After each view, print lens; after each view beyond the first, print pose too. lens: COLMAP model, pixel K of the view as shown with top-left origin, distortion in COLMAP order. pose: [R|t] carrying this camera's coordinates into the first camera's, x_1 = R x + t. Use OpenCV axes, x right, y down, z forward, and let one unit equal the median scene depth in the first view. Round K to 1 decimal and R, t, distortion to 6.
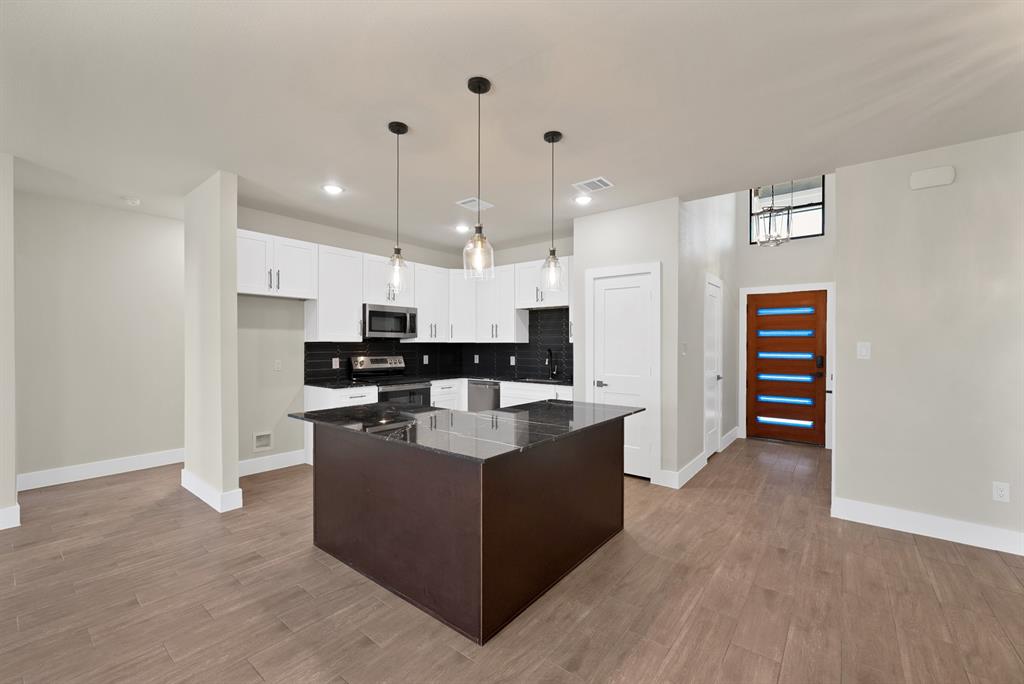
lens RADIAL K [[419.4, 0, 509.8], [0, 419.4, 346.2], [0, 0, 1]] dist [-0.003771, -0.000099]
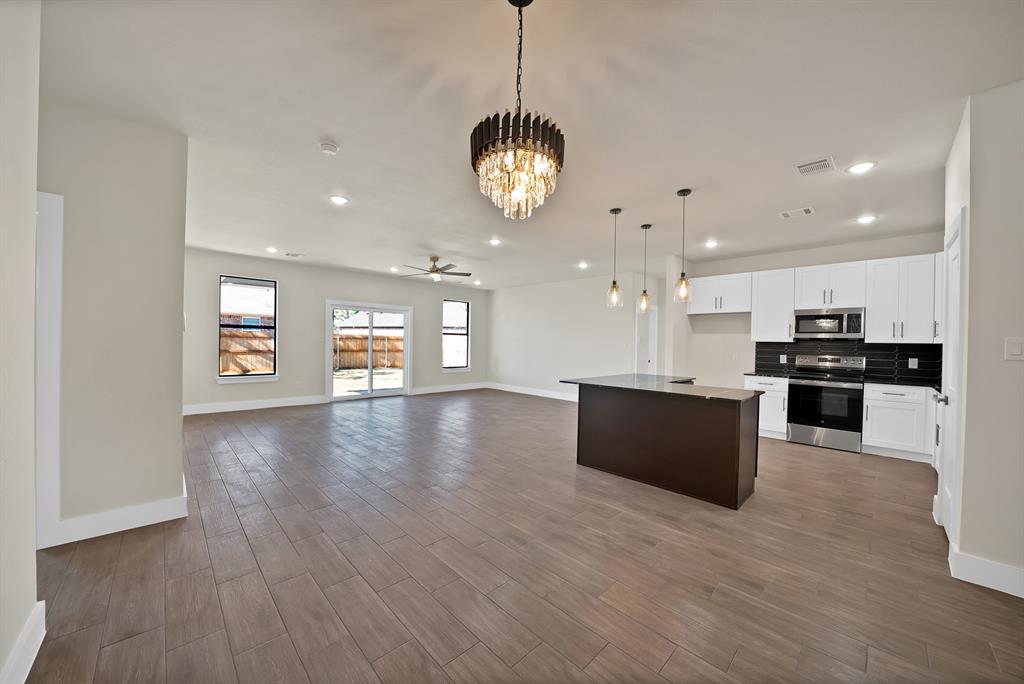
lens RADIAL K [[366.9, 0, 514.7], [0, 366.9, 345.6], [0, 0, 1]] dist [-0.018893, -0.000055]
pose [[-0.119524, 0.003763, -0.992824, 0.815795], [-0.022109, 0.999735, 0.006451, 0.011845], [0.992585, 0.022721, -0.119409, 0.347164]]
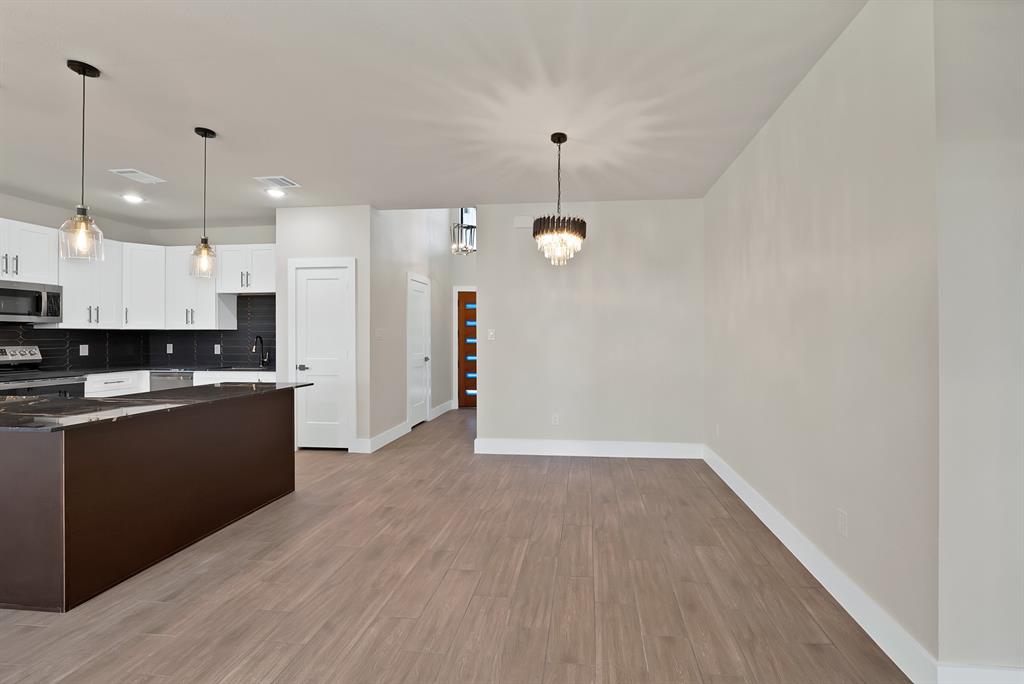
lens RADIAL K [[413.6, 0, 550.1], [0, 413.6, 335.0], [0, 0, 1]] dist [-0.011797, 0.000283]
pose [[0.833887, -0.001209, 0.551934, 0.151299], [0.004398, 0.999980, -0.004456, 0.013559], [-0.551917, 0.006143, 0.833876, -0.202523]]
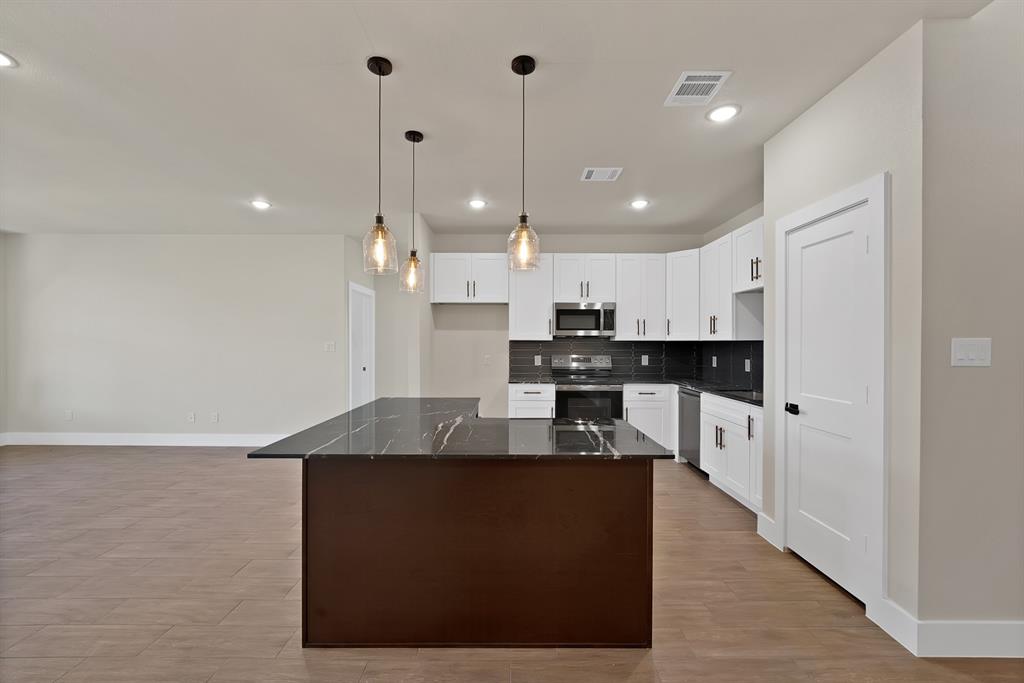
lens RADIAL K [[411.7, 0, 512.1], [0, 411.7, 345.1], [0, 0, 1]] dist [-0.004610, -0.000073]
pose [[0.623699, 0.003118, -0.781659, 0.391494], [-0.004214, 0.999991, 0.000627, 0.001200], [0.781654, 0.002903, 0.623706, 0.308141]]
